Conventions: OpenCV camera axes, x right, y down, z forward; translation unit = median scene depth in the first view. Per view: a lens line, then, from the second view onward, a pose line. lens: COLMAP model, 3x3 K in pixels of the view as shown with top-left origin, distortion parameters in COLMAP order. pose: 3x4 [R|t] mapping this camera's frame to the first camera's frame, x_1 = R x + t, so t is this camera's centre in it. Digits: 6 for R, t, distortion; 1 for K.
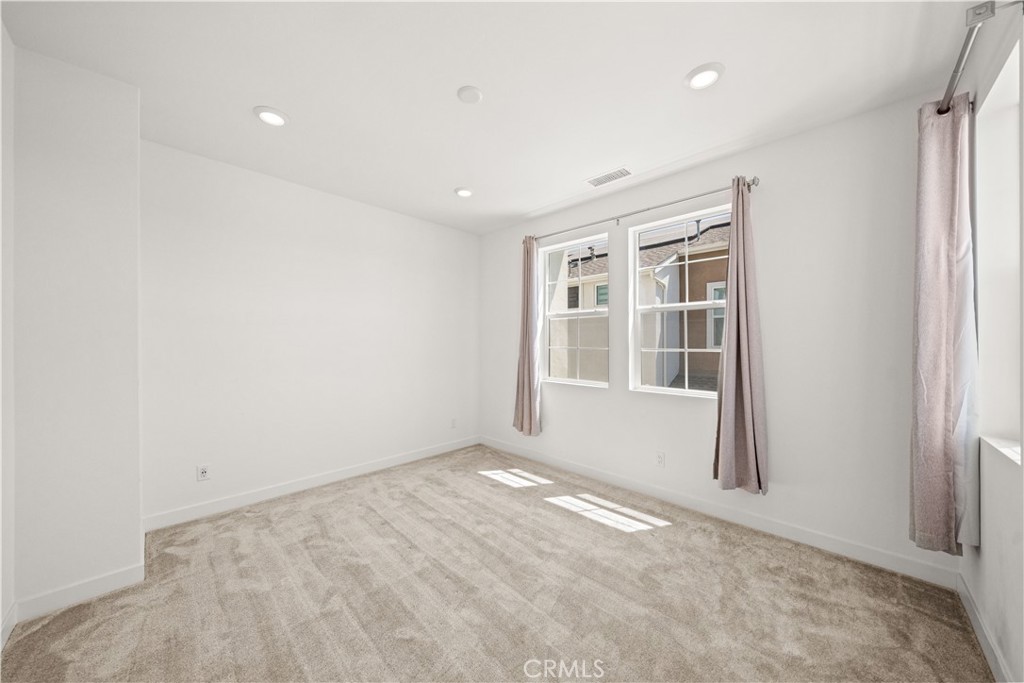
lens RADIAL K [[347.6, 0, 513.9], [0, 347.6, 337.3], [0, 0, 1]] dist [-0.004806, 0.000073]
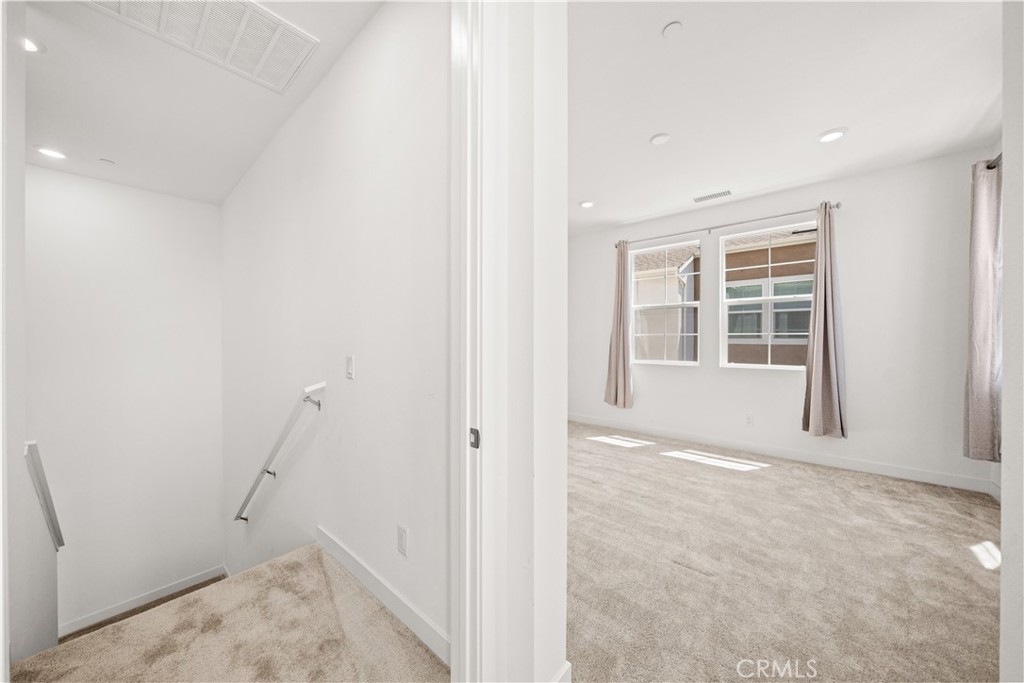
lens RADIAL K [[347.6, 0, 509.1], [0, 347.6, 338.2], [0, 0, 1]] dist [-0.004806, 0.000073]
pose [[0.998137, 0.000042, 0.061018, -0.676781], [-0.000475, 0.999975, 0.007092, 0.054563], [-0.061016, -0.007108, 0.998111, -0.266874]]
